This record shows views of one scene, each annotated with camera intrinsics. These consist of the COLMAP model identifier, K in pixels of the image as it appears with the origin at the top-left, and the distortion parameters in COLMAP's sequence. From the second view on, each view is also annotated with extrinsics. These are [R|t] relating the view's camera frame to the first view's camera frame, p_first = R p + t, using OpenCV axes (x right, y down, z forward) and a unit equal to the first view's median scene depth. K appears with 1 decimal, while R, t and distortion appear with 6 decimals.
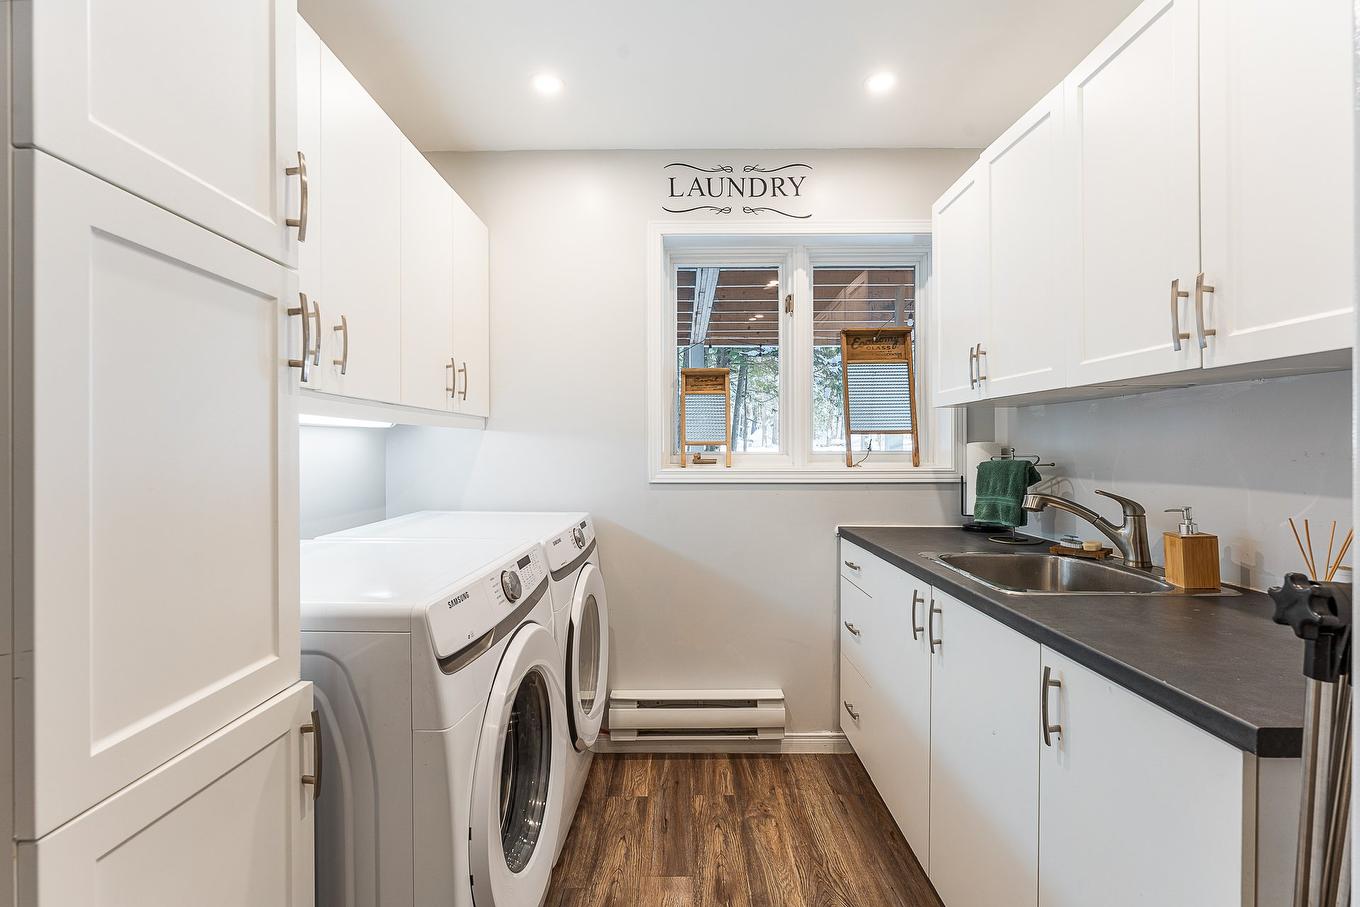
lens RADIAL K [[599.7, 0, 678.3], [0, 599.7, 451.5], [0, 0, 1]] dist [-0.001292, 0.001179]
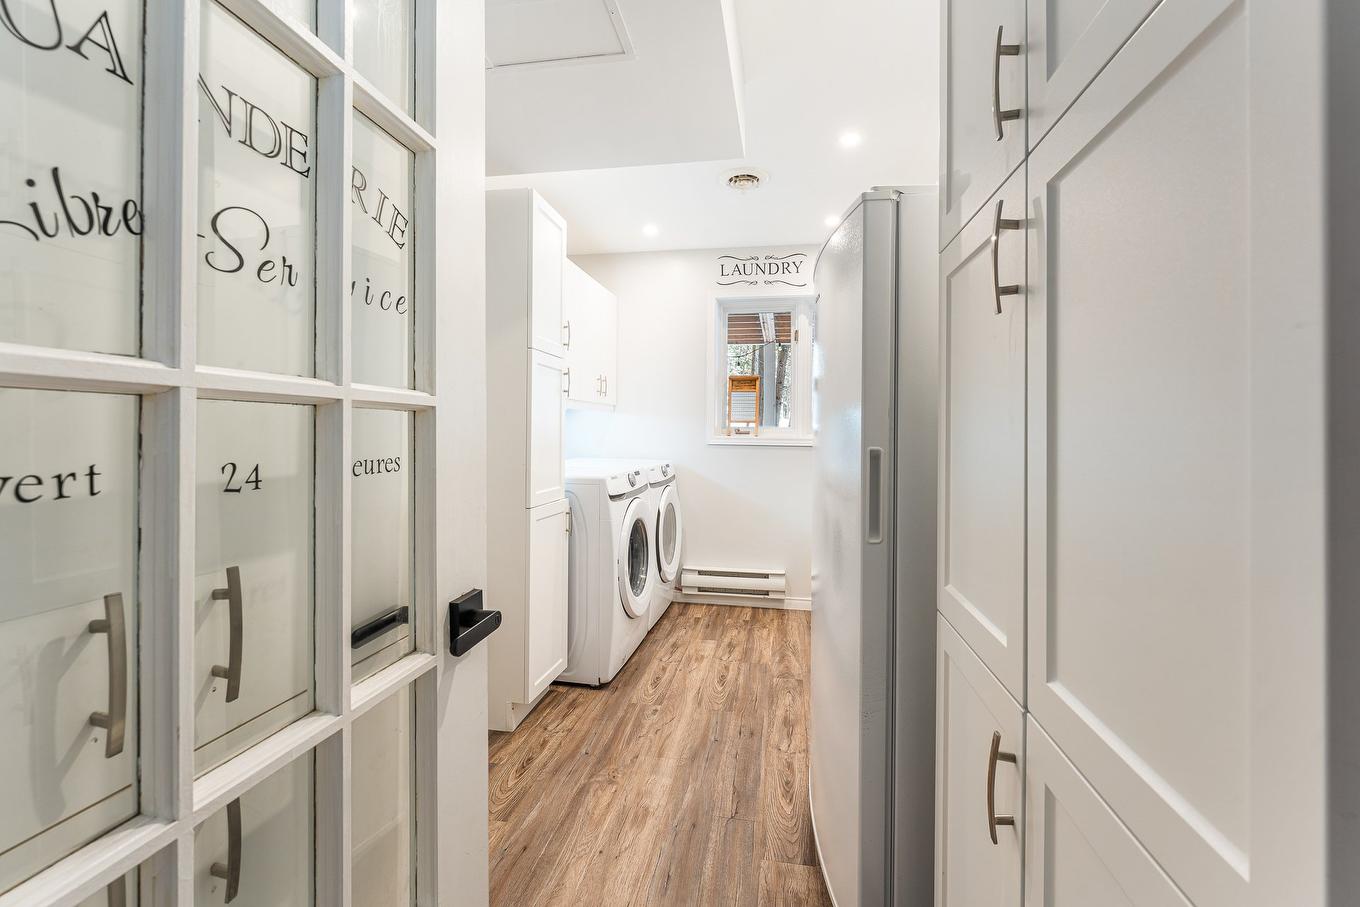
lens RADIAL K [[599.7, 0, 681.2], [0, 599.7, 442.6], [0, 0, 1]] dist [-0.001292, 0.001179]
pose [[0.986557, 0.015781, -0.162653, 0.158516], [-0.013127, 0.999763, 0.017383, 0.018953], [0.162888, -0.015014, 0.986530, -0.700080]]
